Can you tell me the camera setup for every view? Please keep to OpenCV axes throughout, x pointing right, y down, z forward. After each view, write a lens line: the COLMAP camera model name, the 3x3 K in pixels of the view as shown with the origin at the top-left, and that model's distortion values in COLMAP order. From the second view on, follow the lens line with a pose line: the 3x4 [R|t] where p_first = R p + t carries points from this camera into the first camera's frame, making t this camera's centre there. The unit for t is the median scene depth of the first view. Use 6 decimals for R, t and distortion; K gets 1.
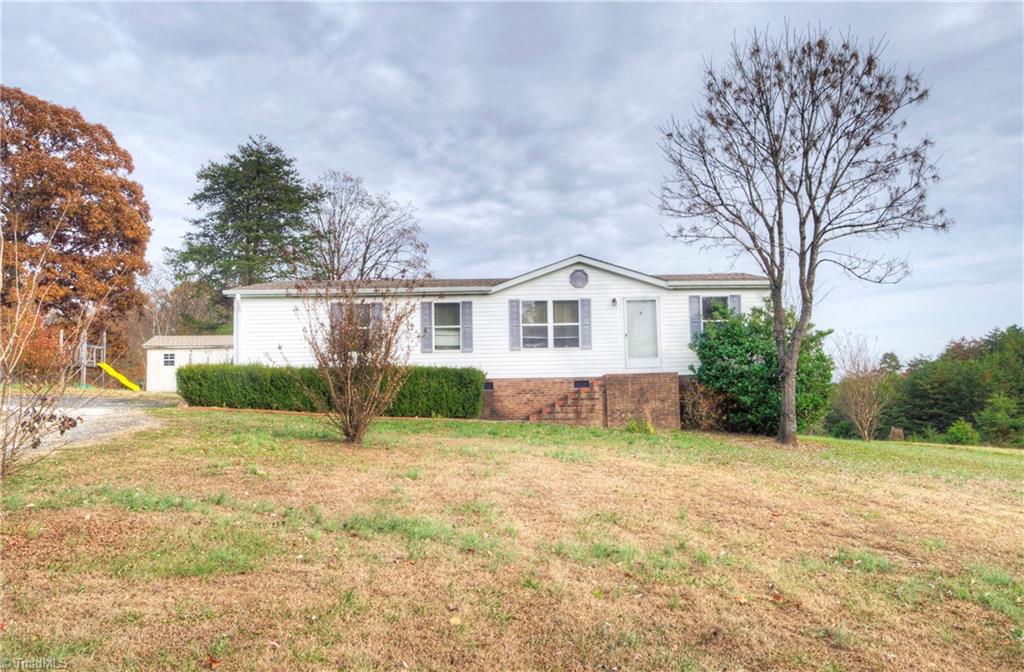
lens RADIAL K [[833.6, 0, 512.2], [0, 833.6, 333.2], [0, 0, 1]] dist [0.006955, 0.001531]
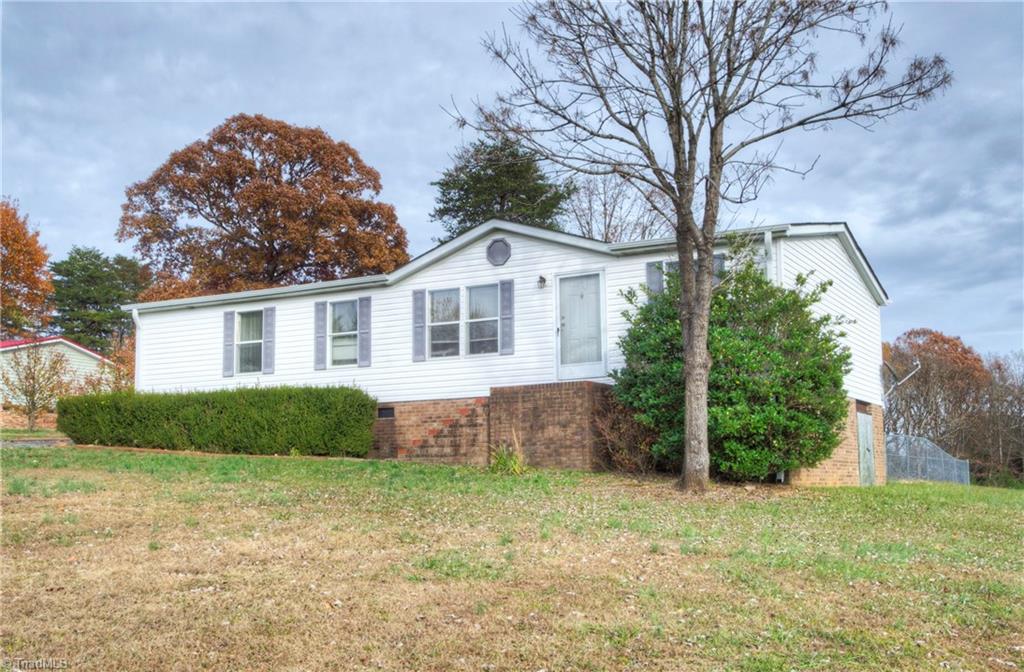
lens RADIAL K [[1078.6, 0, 510.9], [0, 1078.6, 338.2], [0, 0, 1]] dist [0.005310, 0.000000]
pose [[0.893072, -0.056380, -0.446367, 0.482910], [0.039786, 0.998127, -0.046471, 0.046793], [0.448151, 0.023743, 0.893643, 0.214698]]
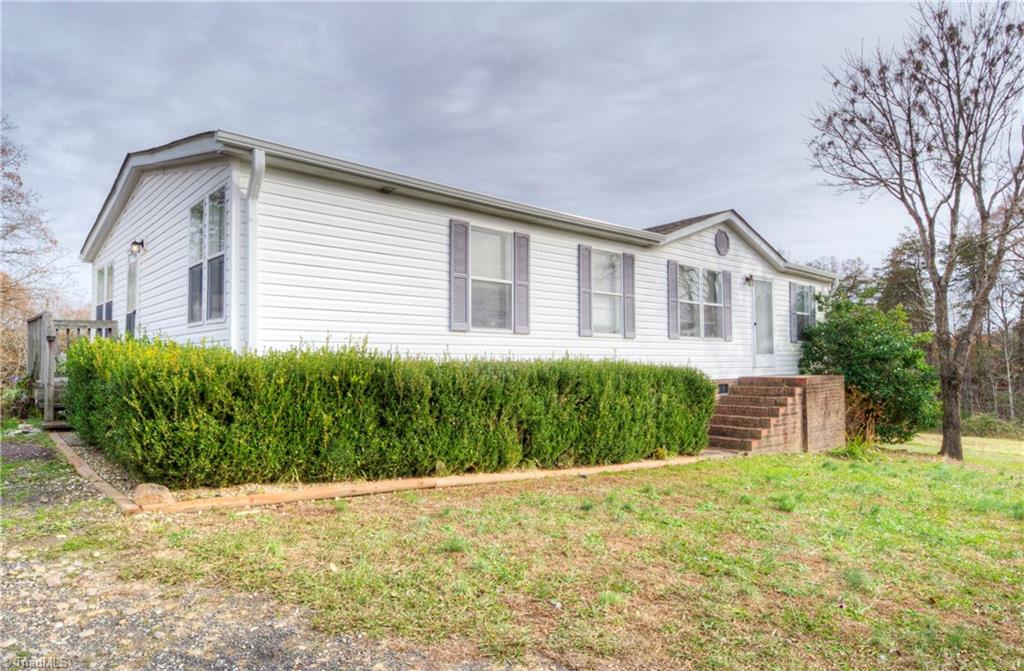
lens RADIAL K [[582.2, 0, 512.6], [0, 582.2, 333.7], [0, 0, 1]] dist [-0.003619, -0.000915]
pose [[0.720284, 0.039349, 0.692562, -0.408094], [-0.064984, 0.997827, 0.010893, 0.020225], [-0.690628, -0.052852, 0.721276, 0.755965]]
